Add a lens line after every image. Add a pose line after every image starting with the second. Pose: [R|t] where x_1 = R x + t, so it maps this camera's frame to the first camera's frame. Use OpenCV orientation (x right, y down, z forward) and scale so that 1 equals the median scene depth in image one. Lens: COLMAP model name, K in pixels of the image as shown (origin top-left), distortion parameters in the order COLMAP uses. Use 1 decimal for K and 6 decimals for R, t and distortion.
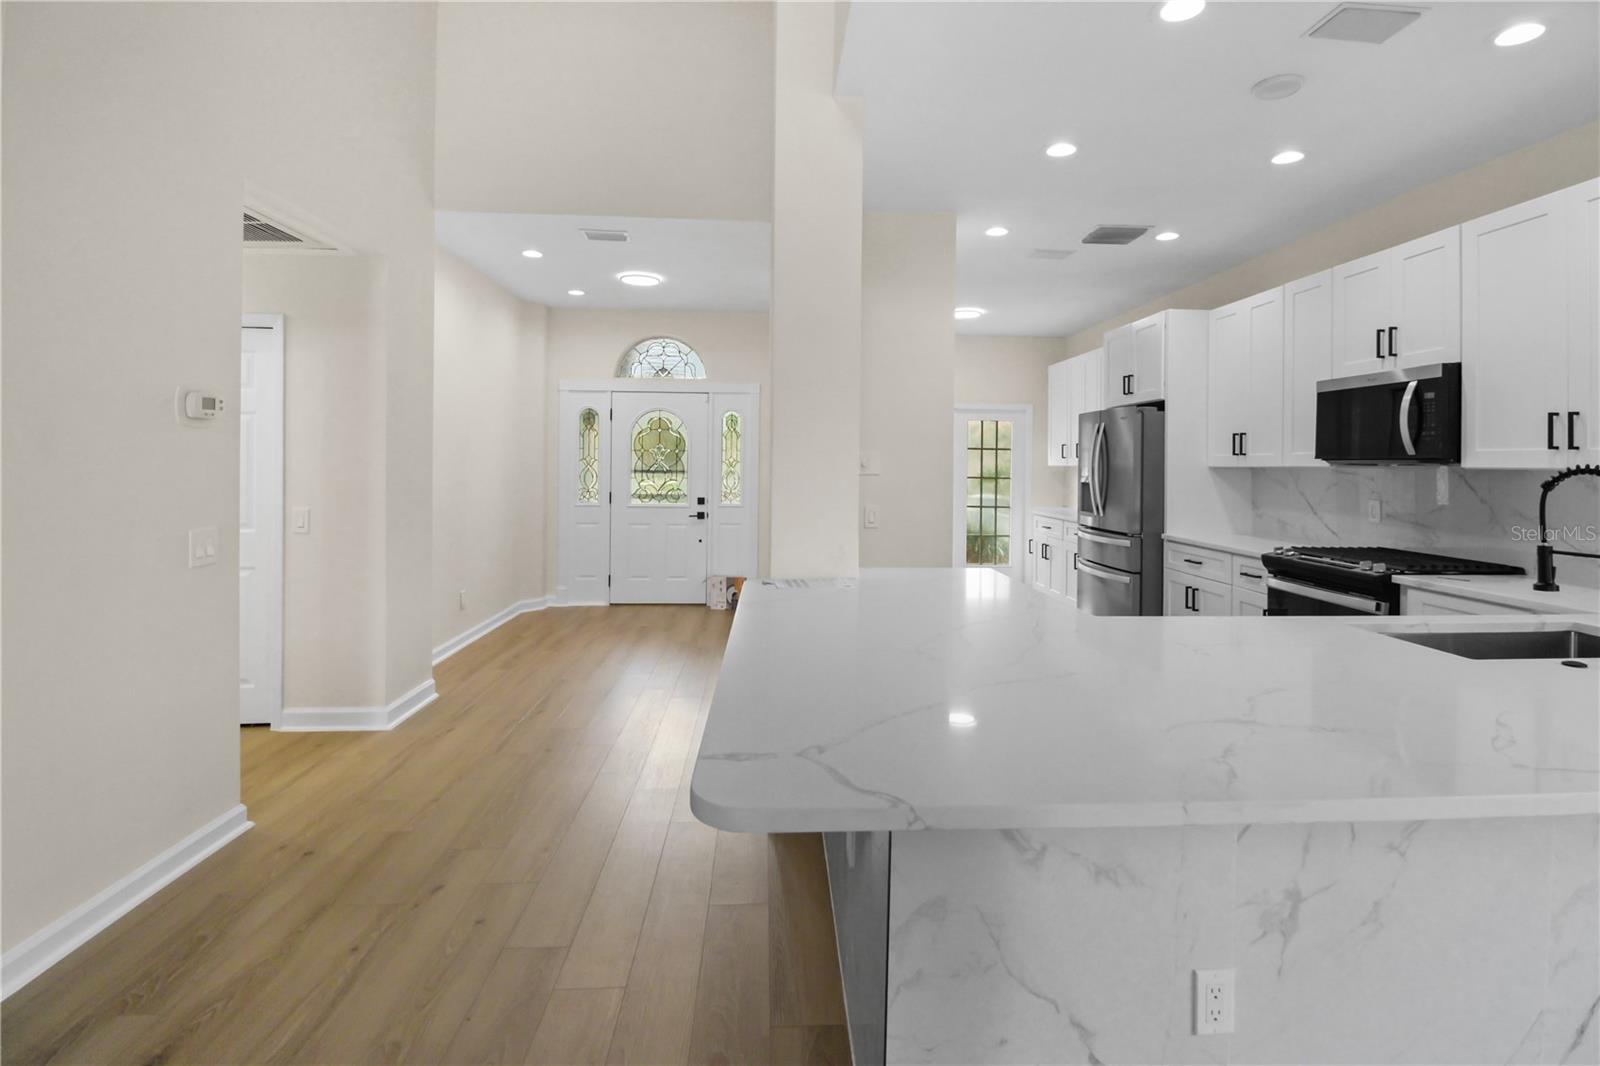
lens RADIAL K [[761.4, 0, 806.9], [0, 761.4, 463.7], [0, 0, 1]] dist [-0.002910, -0.006617]
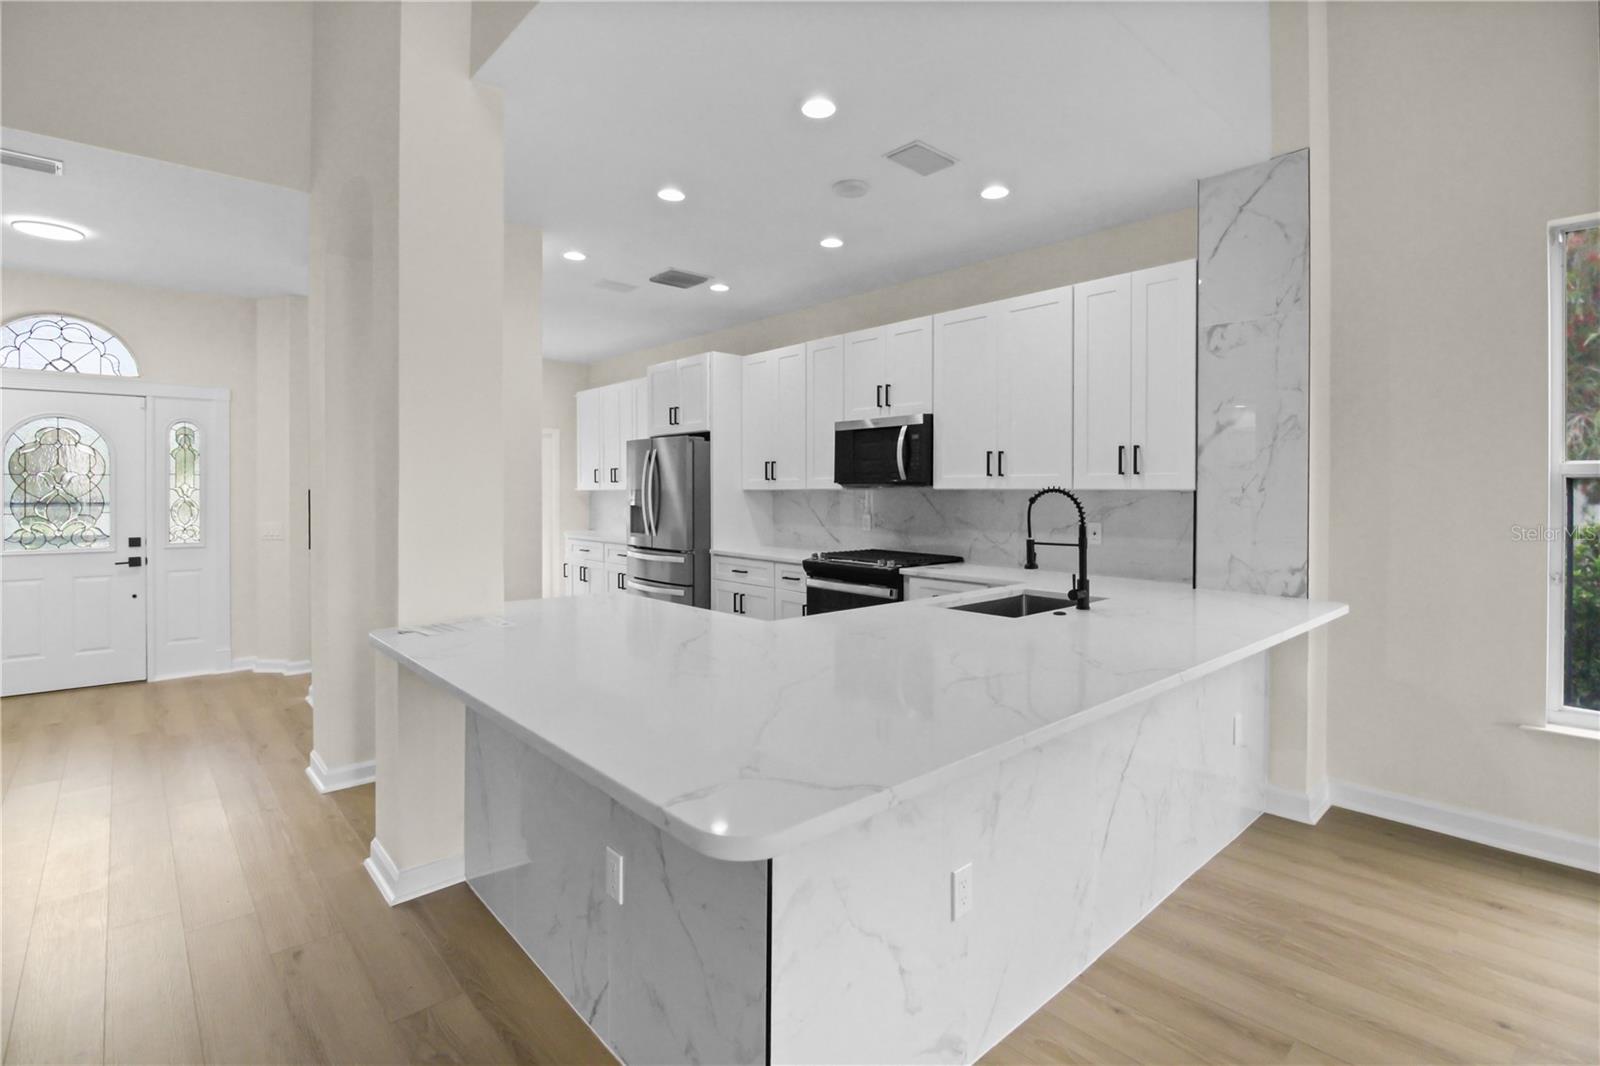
lens RADIAL K [[753.7, 0, 804.9], [0, 753.7, 498.8], [0, 0, 1]] dist [-0.013384, -0.001636]
pose [[0.778554, -0.016760, 0.627353, -0.152061], [0.007700, 0.999823, 0.017155, -0.001691], [-0.627530, -0.008526, 0.778546, 0.045123]]
